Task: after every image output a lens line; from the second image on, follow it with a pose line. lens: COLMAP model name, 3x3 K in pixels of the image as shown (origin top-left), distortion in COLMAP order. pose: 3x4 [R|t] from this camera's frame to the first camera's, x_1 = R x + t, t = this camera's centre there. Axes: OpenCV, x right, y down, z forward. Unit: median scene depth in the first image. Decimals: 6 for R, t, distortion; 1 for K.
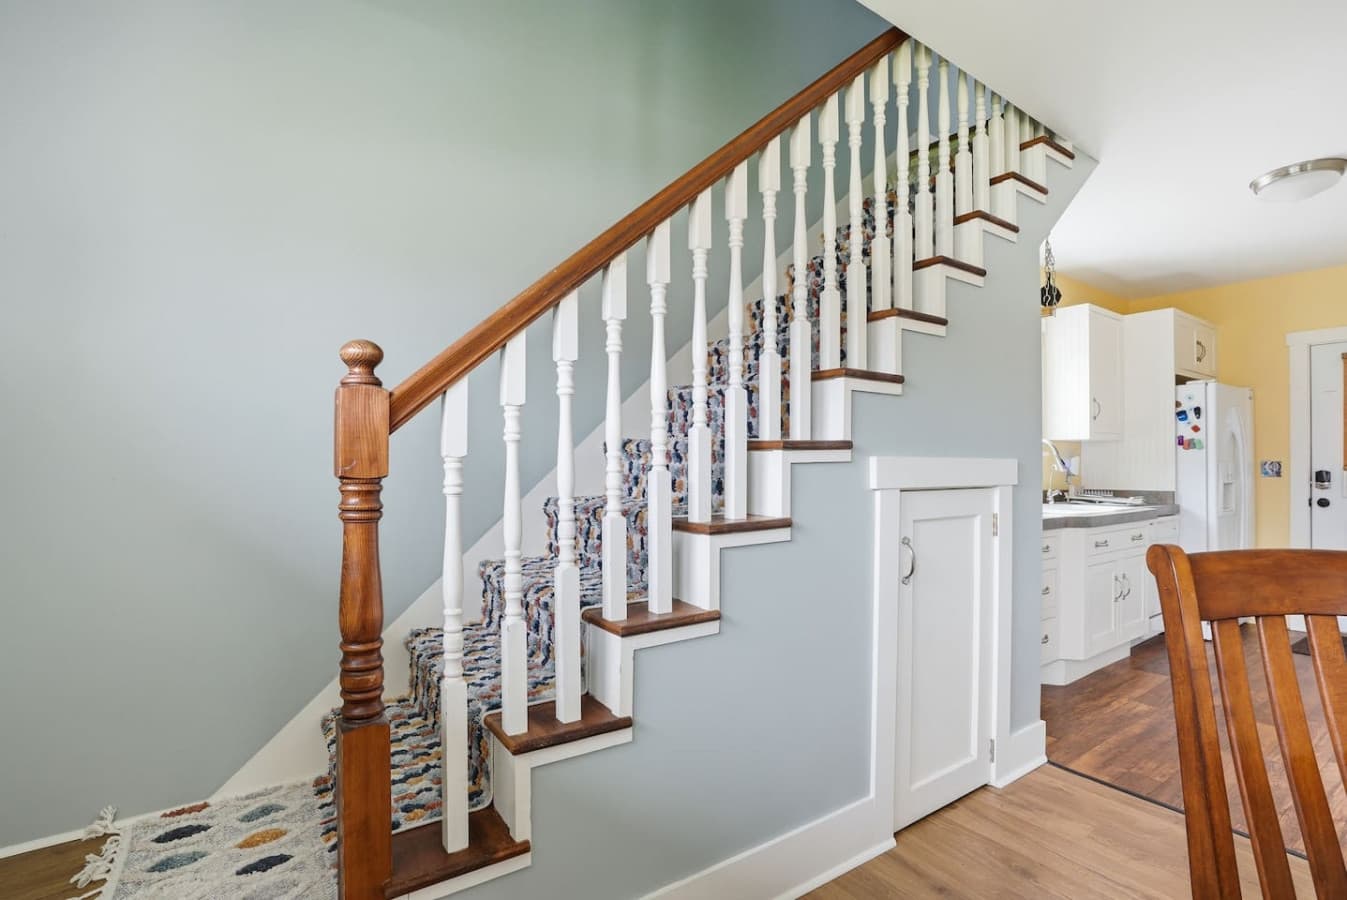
lens RADIAL K [[639.8, 0, 667.7], [0, 639.8, 460.8], [0, 0, 1]] dist [-0.062116, 0.011507]
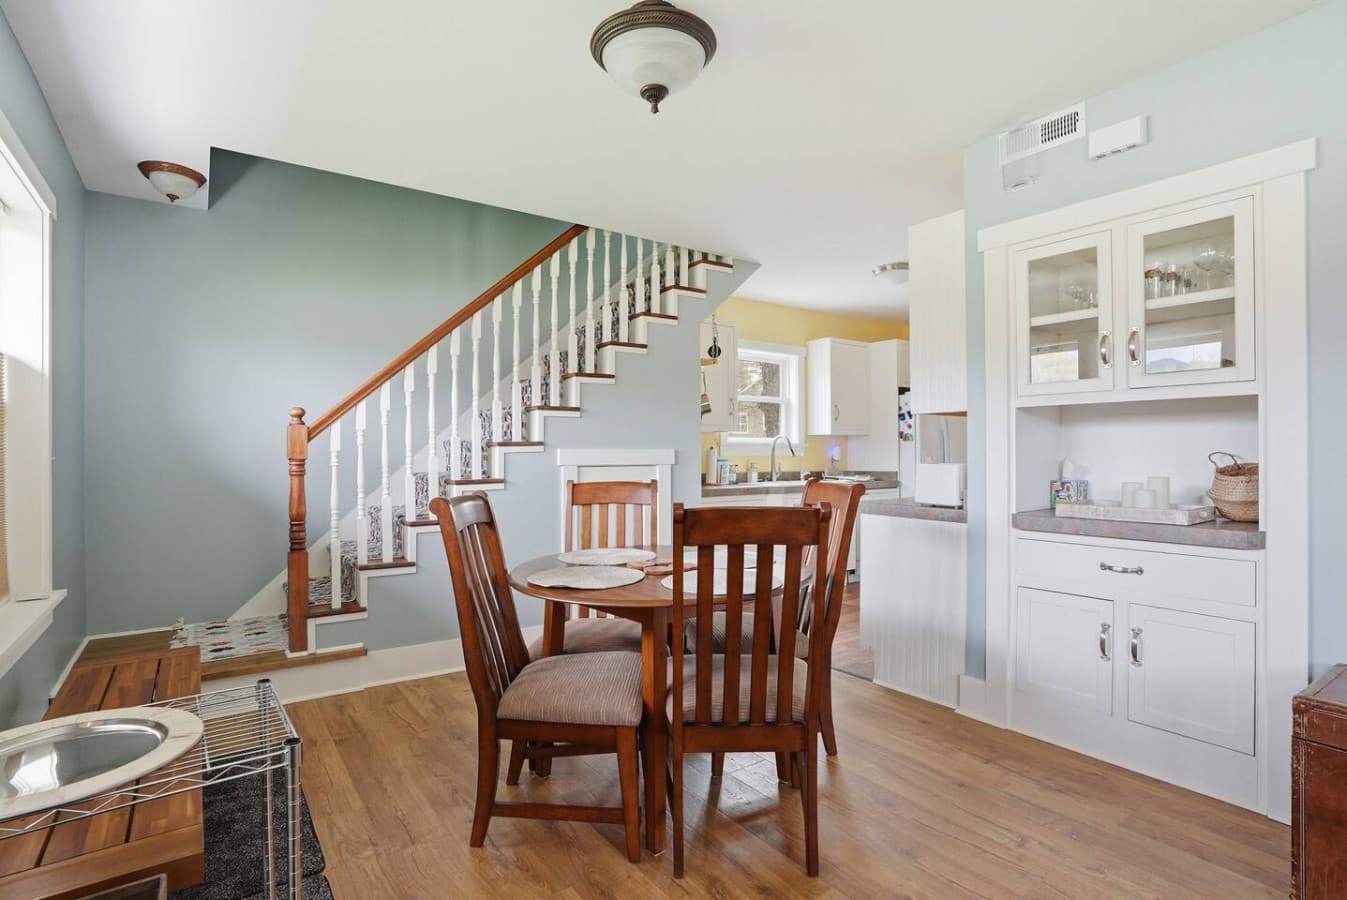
lens RADIAL K [[684.6, 0, 675.2], [0, 684.6, 457.6], [0, 0, 1]] dist [-0.075328, 0.040023]
pose [[0.999021, 0.000589, 0.044233, 0.624934], [-0.001386, 0.999837, 0.017996, -0.020641], [-0.044215, -0.018040, 0.998859, -1.208770]]
